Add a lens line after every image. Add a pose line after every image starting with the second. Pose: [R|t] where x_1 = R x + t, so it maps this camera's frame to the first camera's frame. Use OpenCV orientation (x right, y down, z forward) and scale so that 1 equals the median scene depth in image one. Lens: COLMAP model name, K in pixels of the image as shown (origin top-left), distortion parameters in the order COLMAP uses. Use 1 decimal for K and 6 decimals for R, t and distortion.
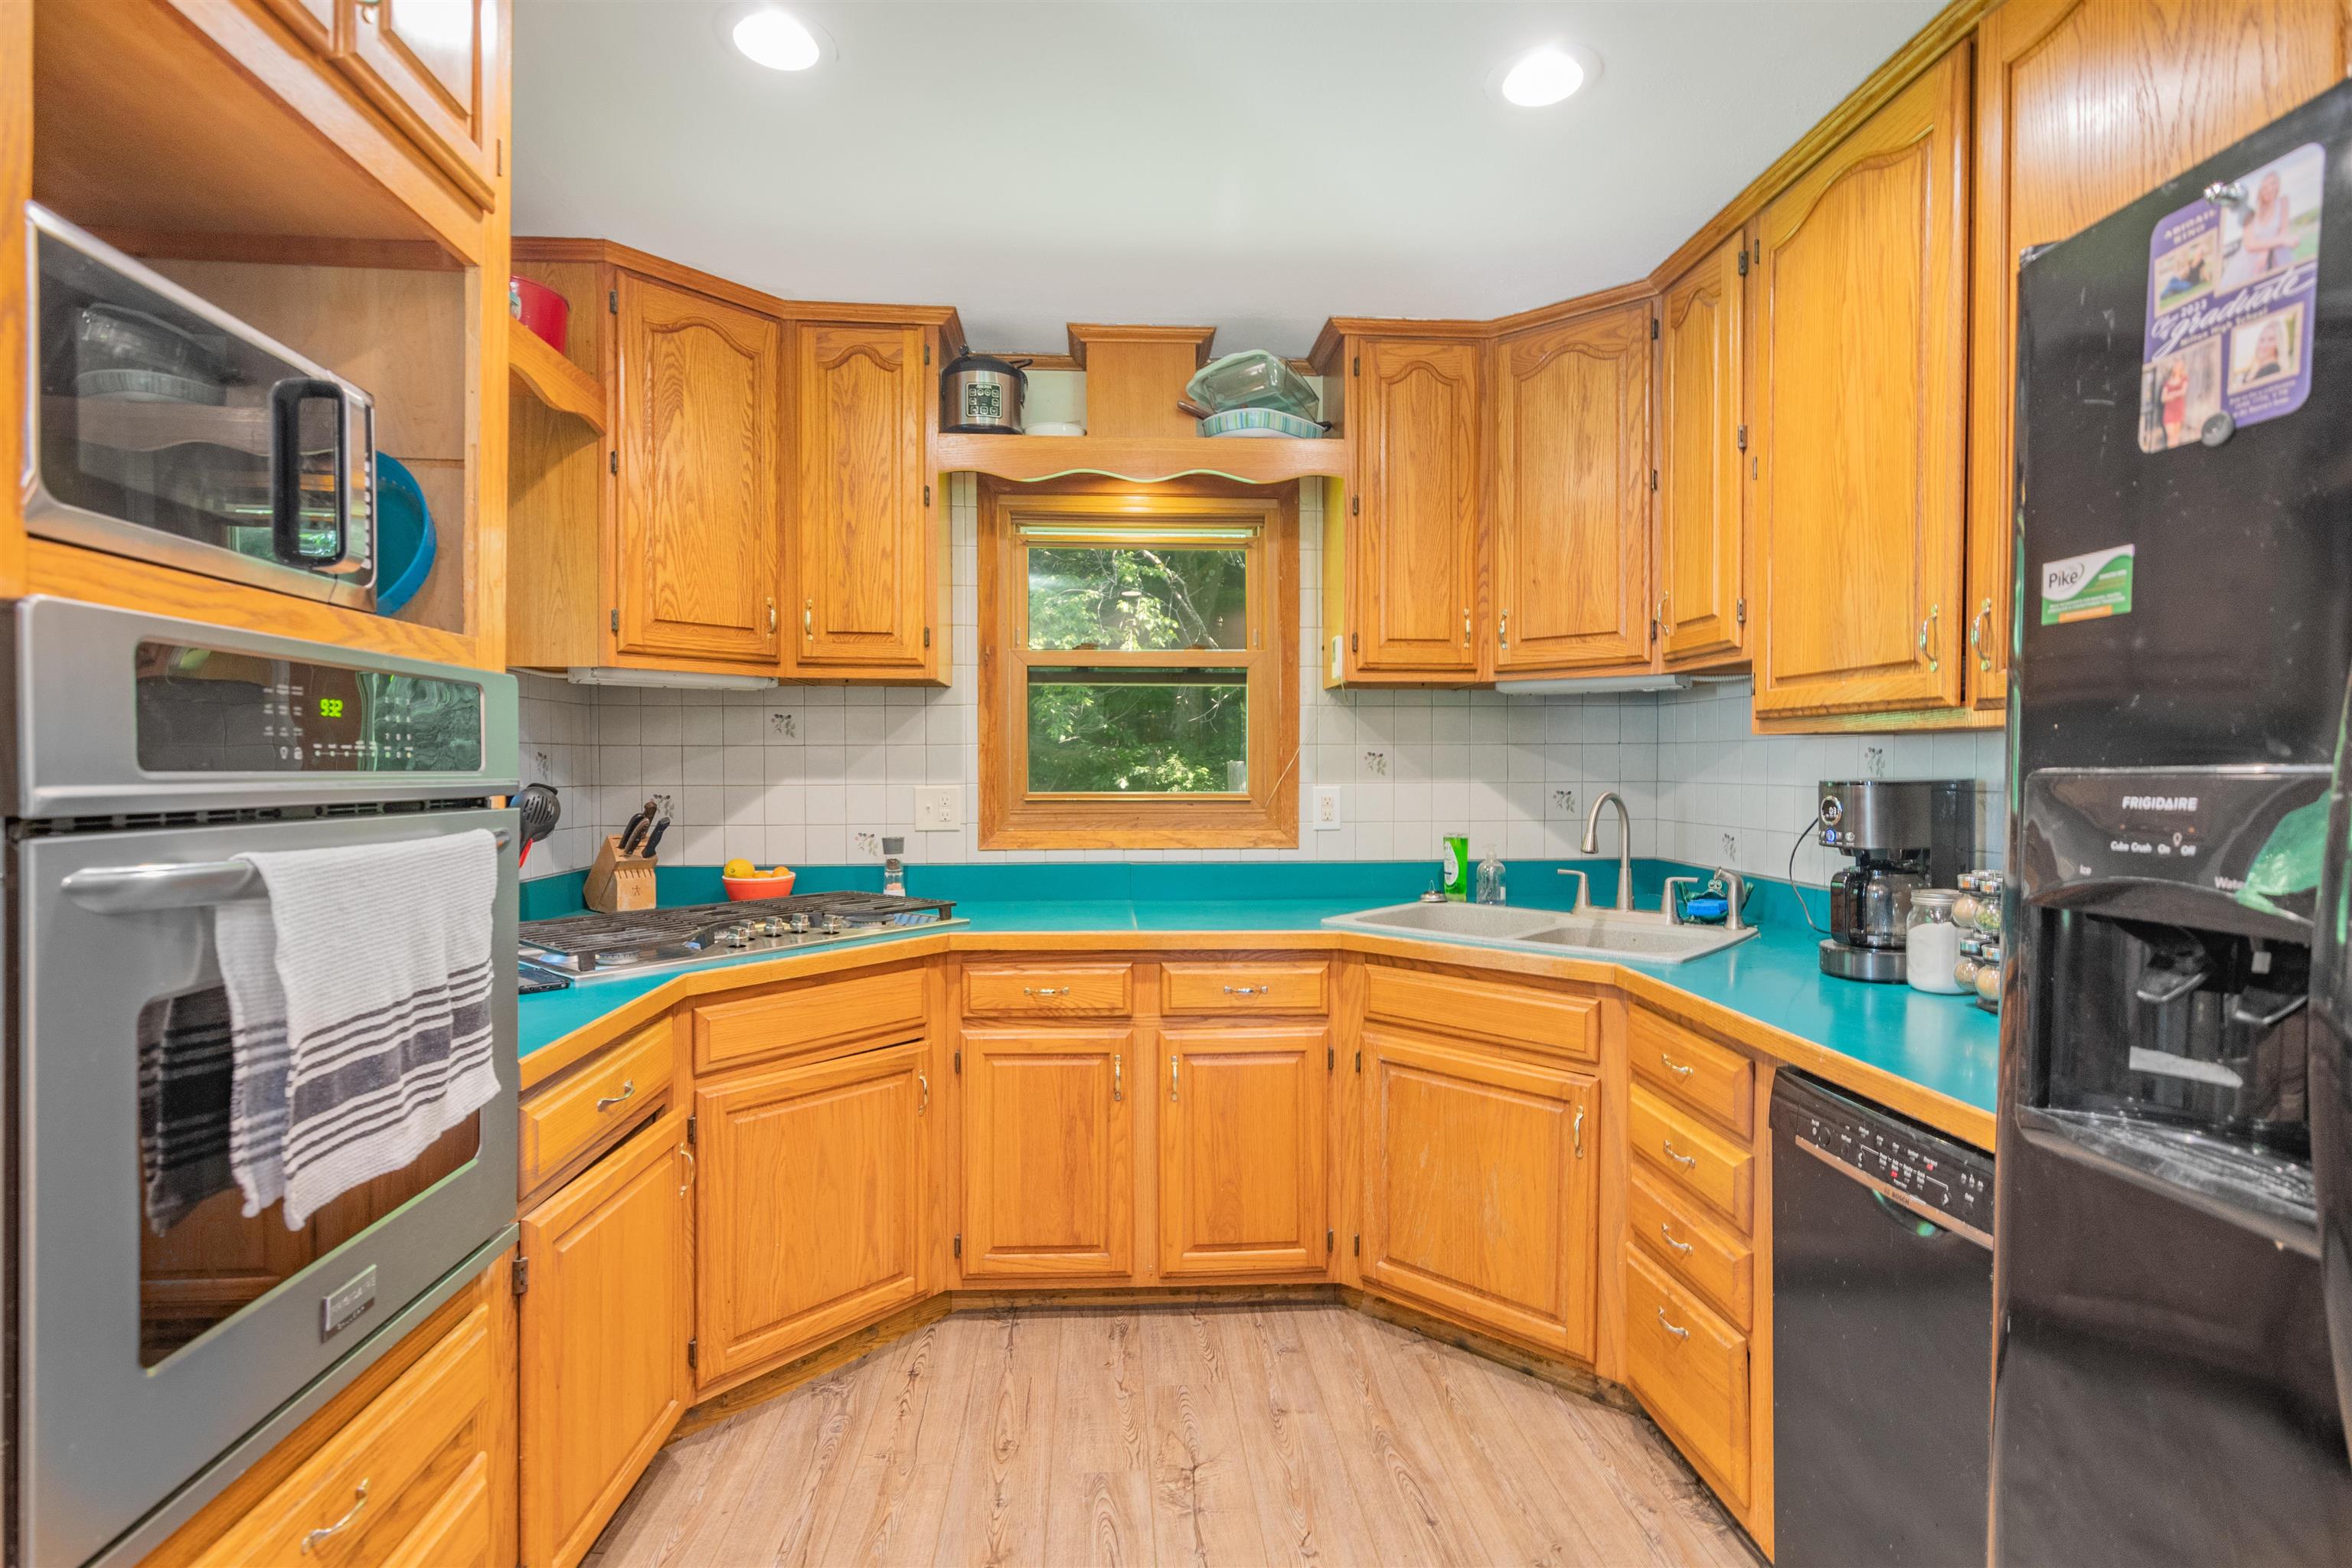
lens RADIAL K [[1128.6, 0, 1157.8], [0, 1128.6, 776.7], [0, 0, 1]] dist [0.004344, 0.001070]
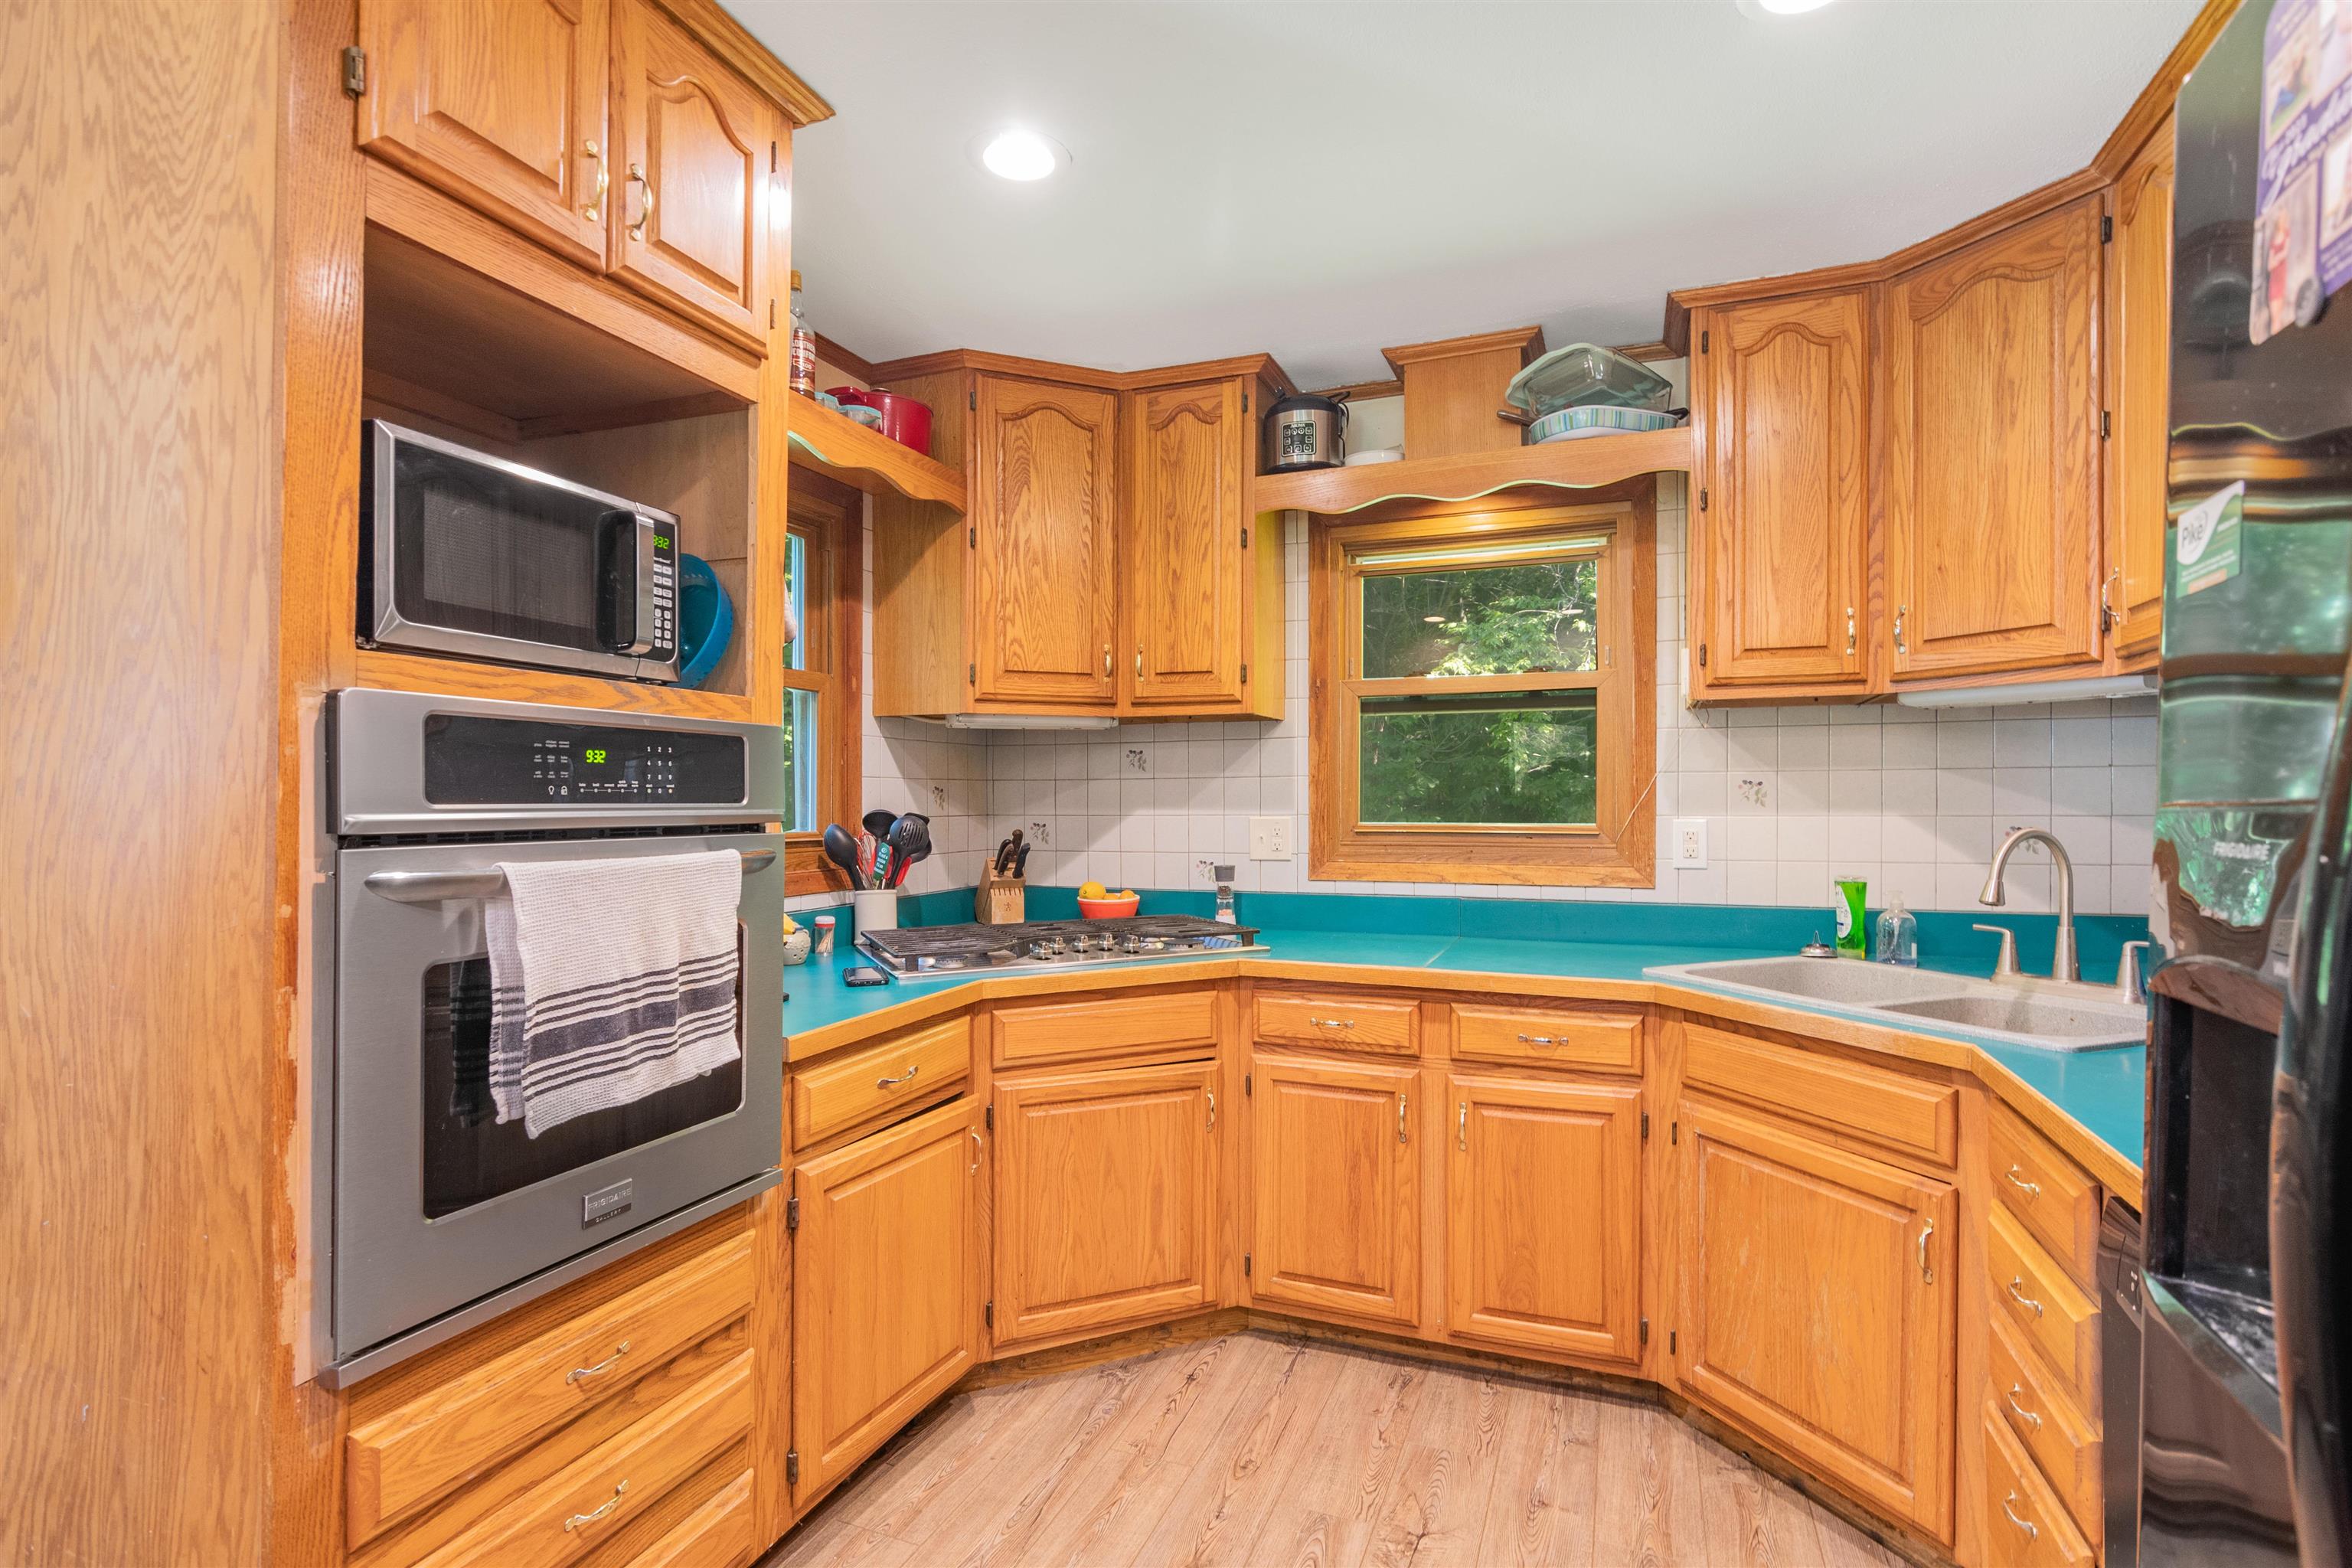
lens RADIAL K [[1128.6, 0, 1156.9], [0, 1128.6, 793.6], [0, 0, 1]] dist [0.004344, 0.001070]
pose [[0.905718, -0.003822, -0.423863, 0.183555], [-0.001271, 0.999930, -0.011732, -0.000709], [0.423879, 0.011164, 0.905650, 0.028700]]
